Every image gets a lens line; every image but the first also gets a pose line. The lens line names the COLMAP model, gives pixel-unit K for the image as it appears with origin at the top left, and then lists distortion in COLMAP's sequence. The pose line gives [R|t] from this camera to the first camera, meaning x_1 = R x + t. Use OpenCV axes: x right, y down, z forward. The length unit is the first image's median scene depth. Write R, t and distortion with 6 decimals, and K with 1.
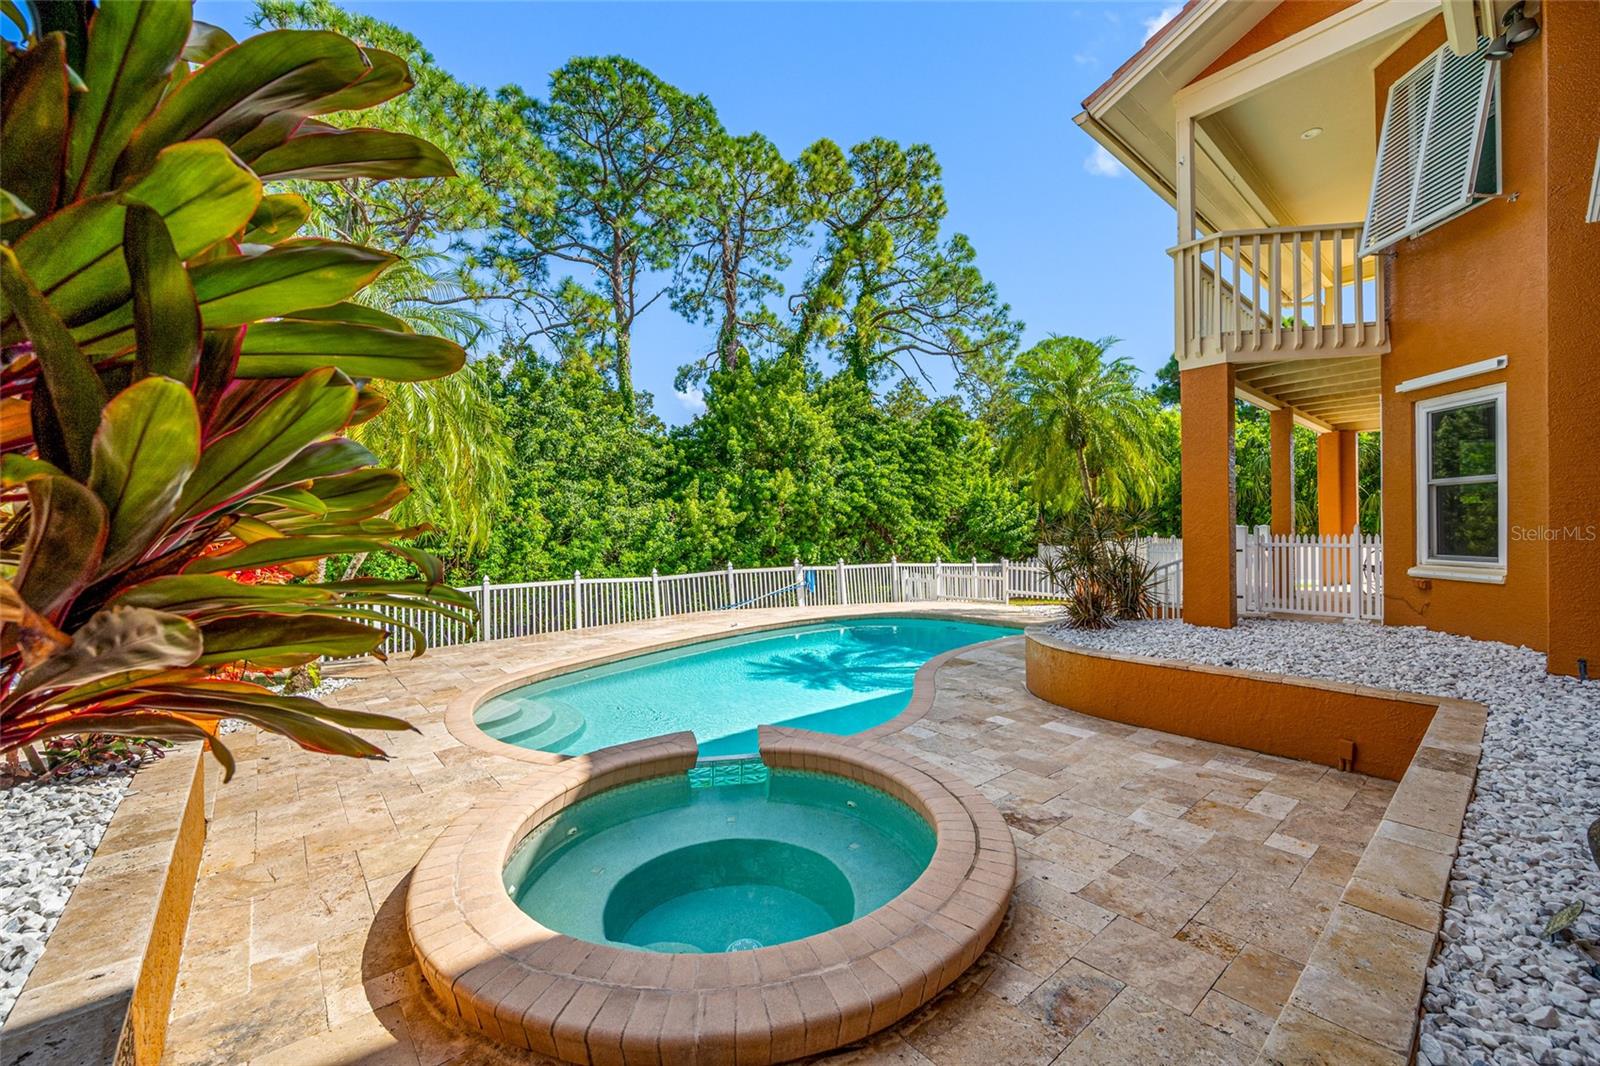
lens RADIAL K [[637.4, 0, 805.2], [0, 637.4, 526.4], [0, 0, 1]] dist [0.001881, -0.000175]
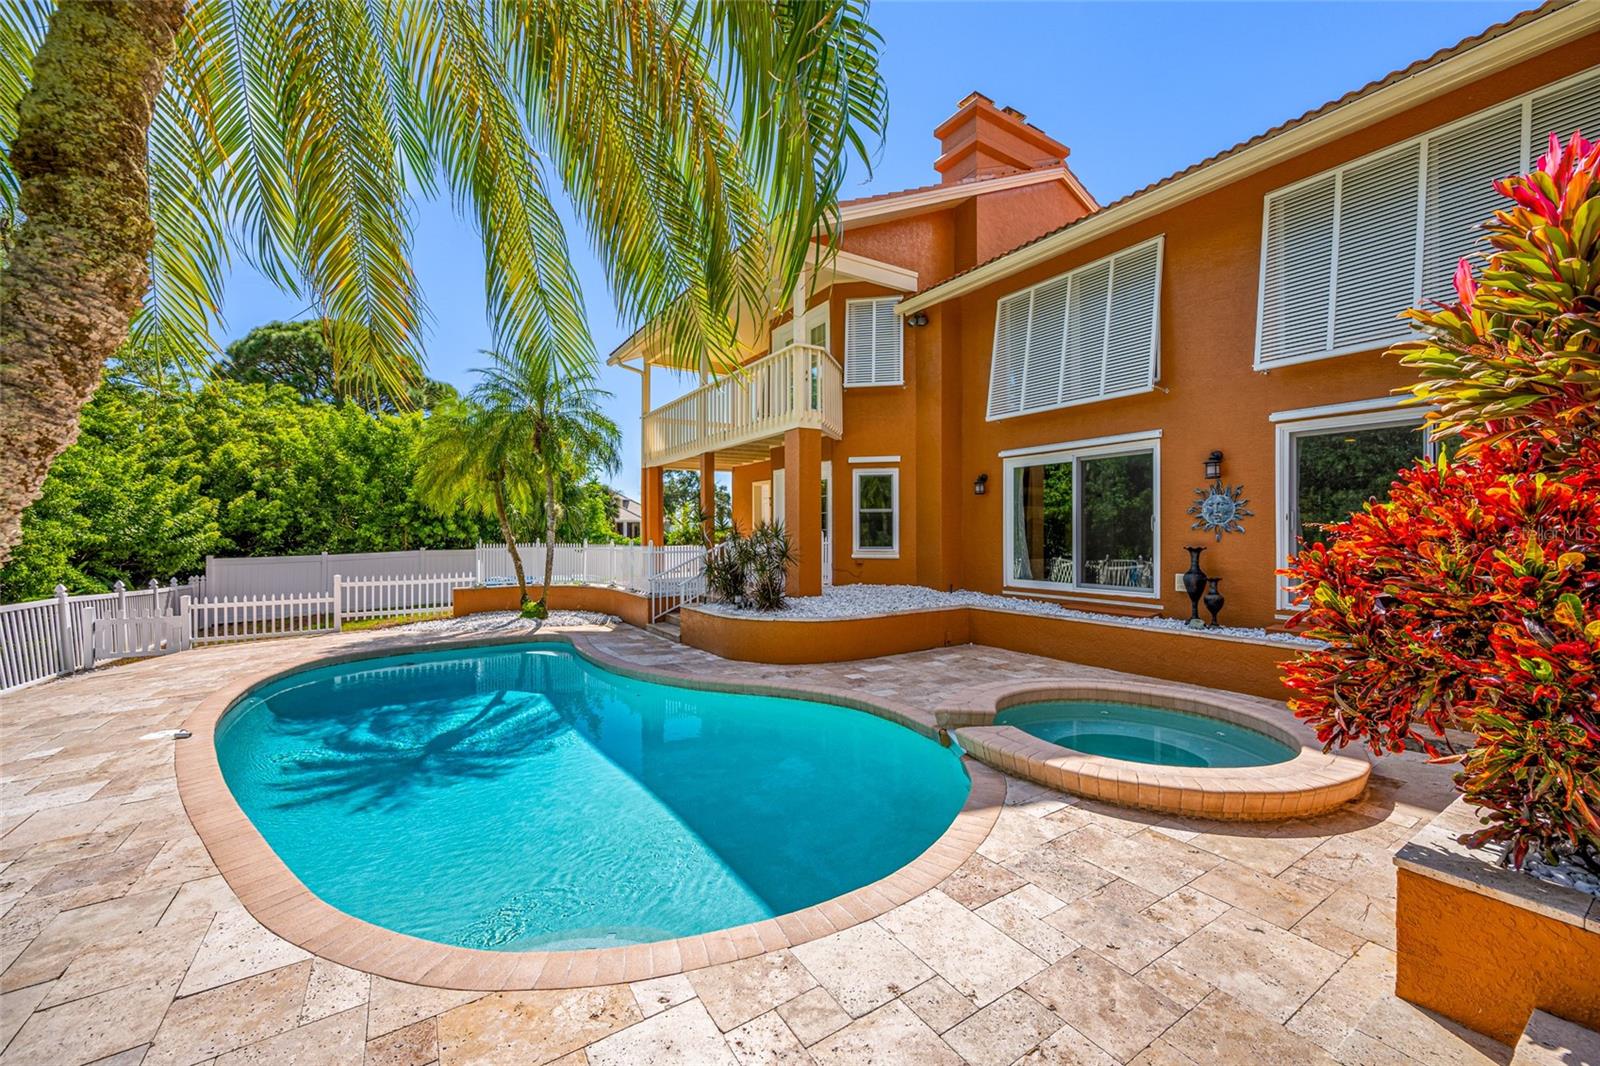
lens RADIAL K [[637.4, 0, 797.4], [0, 637.4, 532.2], [0, 0, 1]] dist [0.001881, -0.000175]
pose [[0.127786, 0.006441, 0.991781, -1.168835], [-0.001393, 0.999979, -0.006315, 0.013396], [-0.991801, -0.000575, 0.127792, 1.072371]]
